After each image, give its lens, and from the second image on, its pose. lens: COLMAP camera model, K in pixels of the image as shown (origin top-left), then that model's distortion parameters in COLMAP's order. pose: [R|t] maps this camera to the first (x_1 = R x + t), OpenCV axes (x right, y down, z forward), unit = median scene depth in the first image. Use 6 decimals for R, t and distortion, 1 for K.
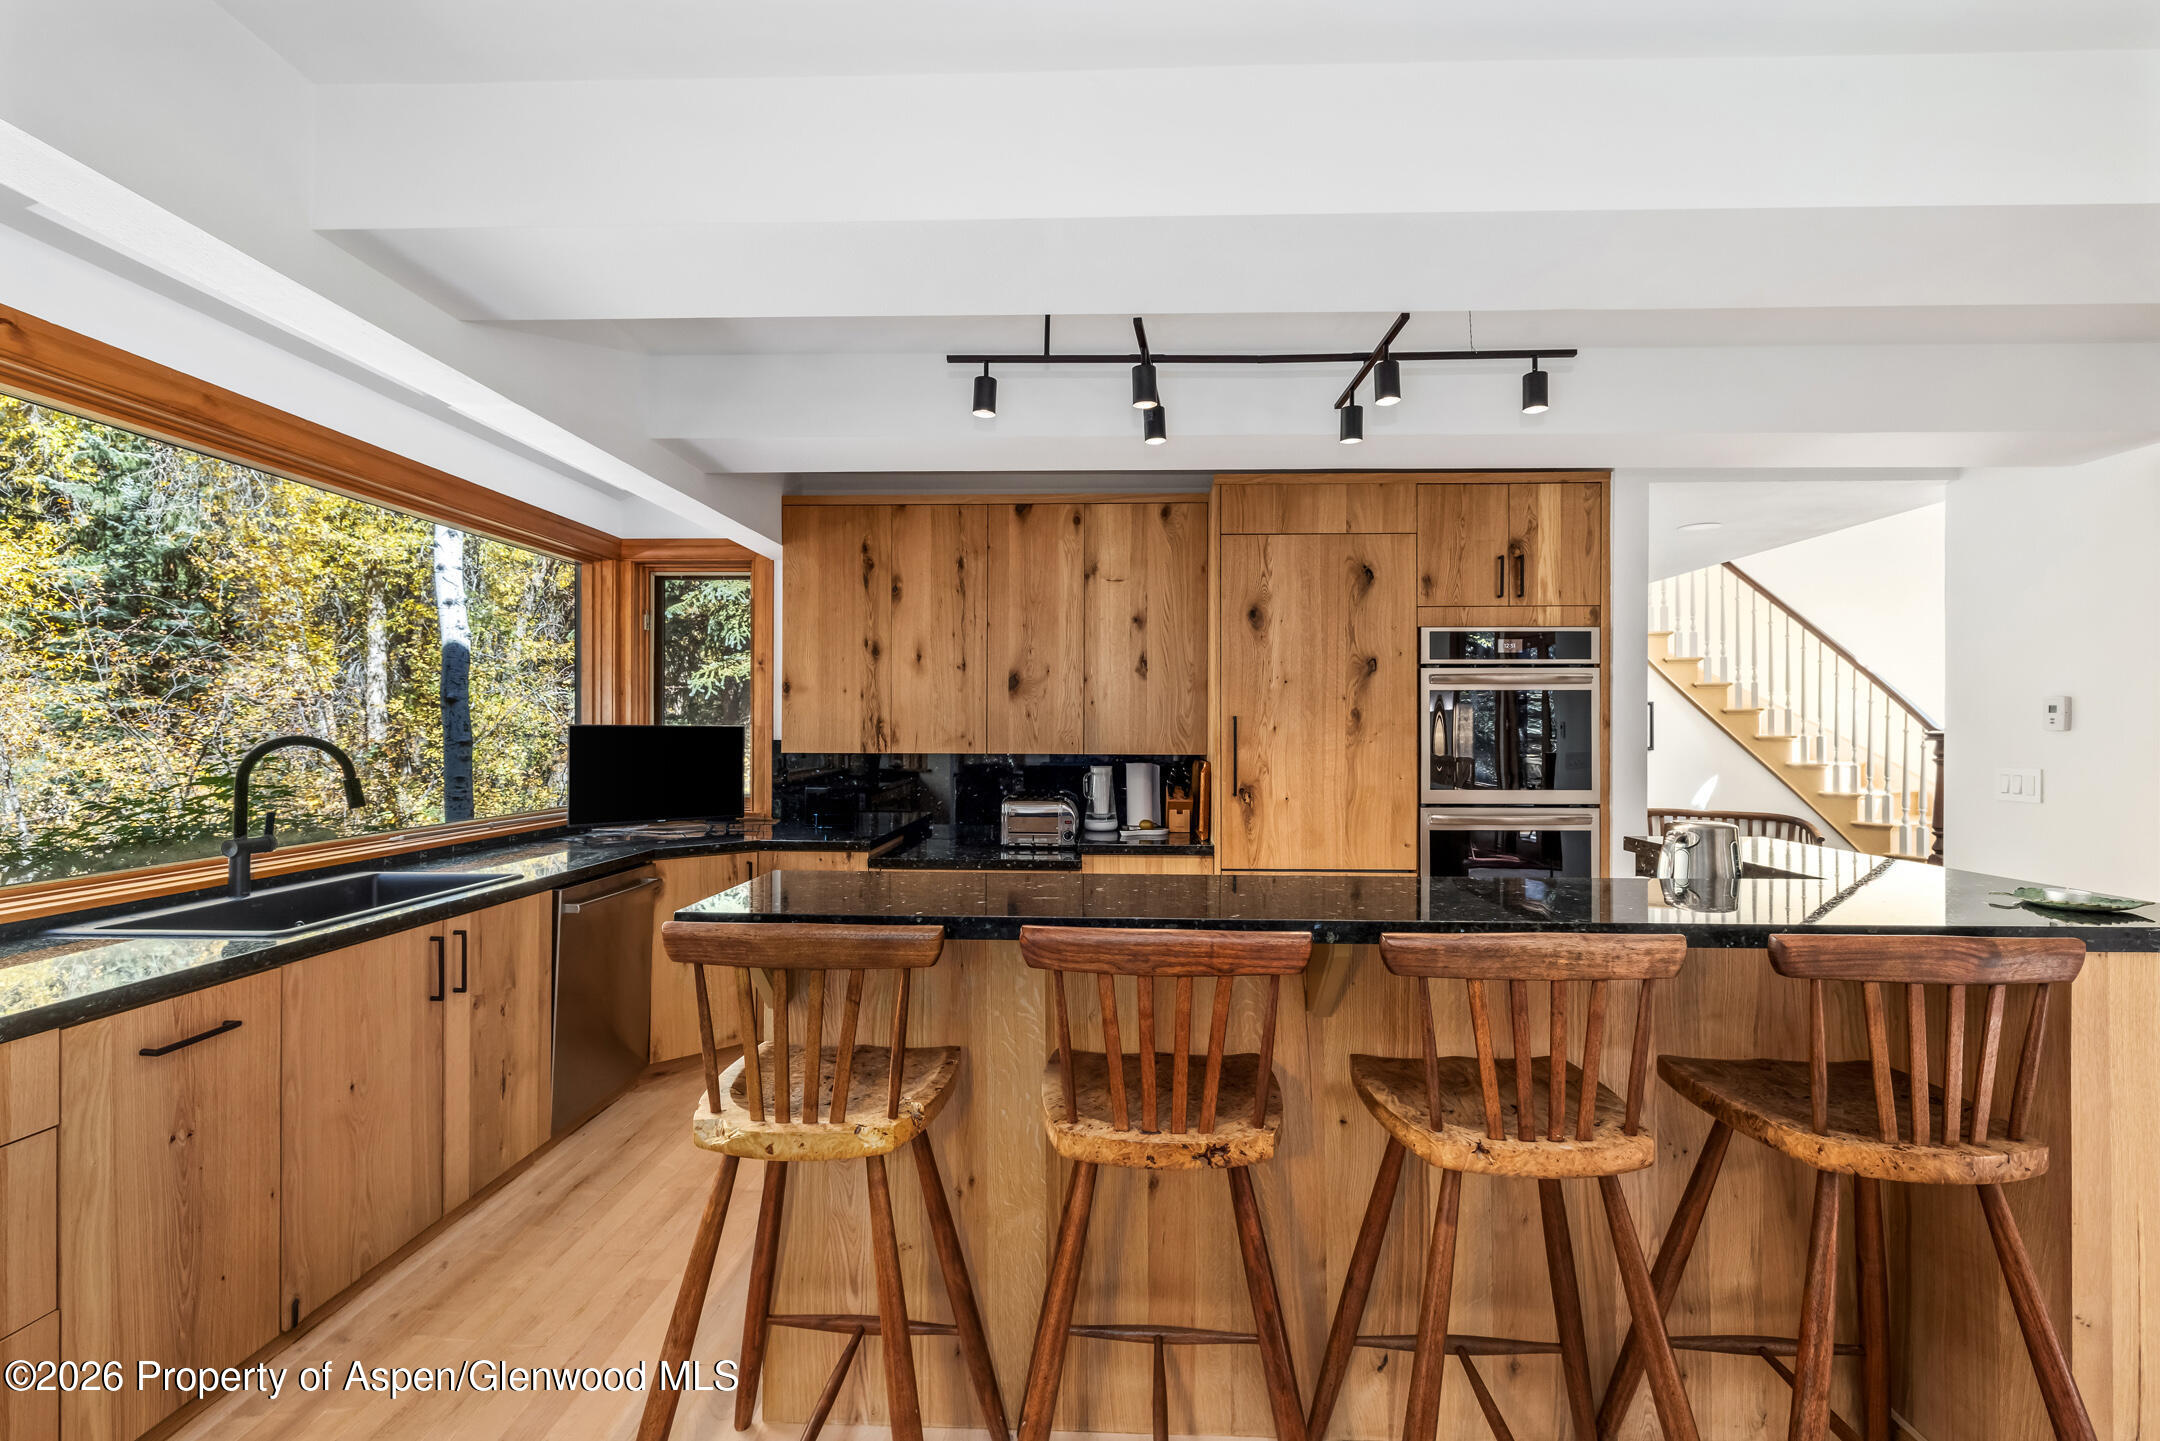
lens RADIAL K [[922.5, 0, 1076.1], [0, 922.5, 729.4], [0, 0, 1]] dist [-0.000637, 0.000009]
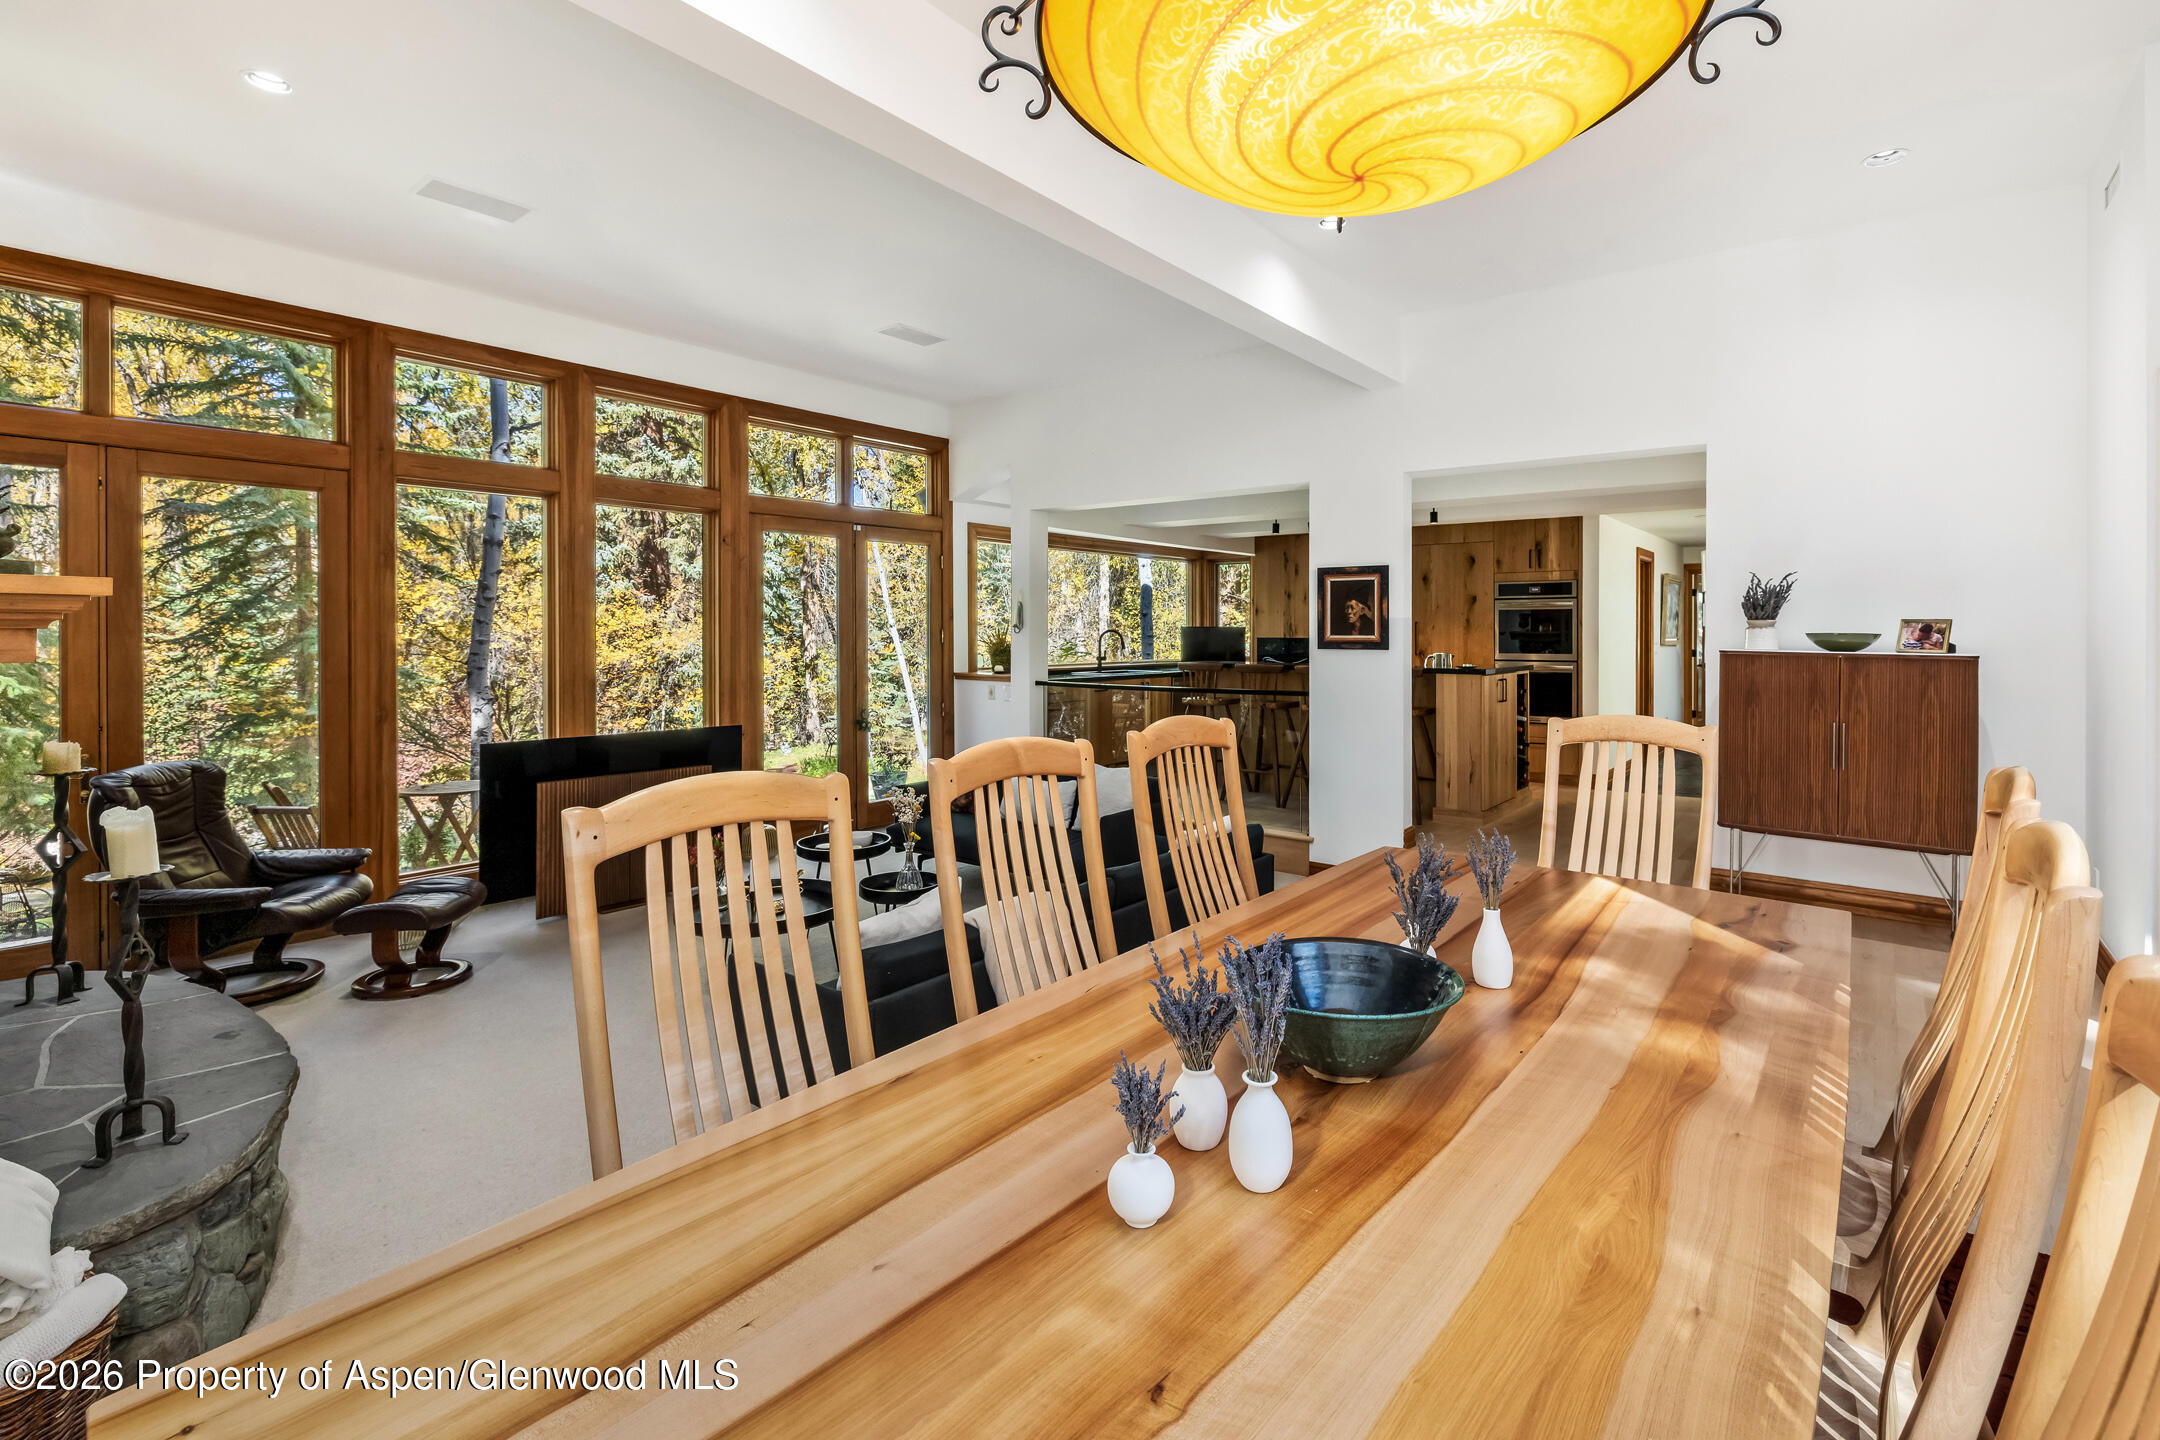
lens RADIAL K [[968.6, 0, 1130.9], [0, 968.6, 634.8], [0, 0, 1]] dist [-0.000947, 0.000073]
pose [[0.820532, 0.001626, -0.571598, 0.999417], [-0.000070, 0.999996, 0.002744, 0.013351], [0.571600, -0.002212, 0.820529, -1.484045]]
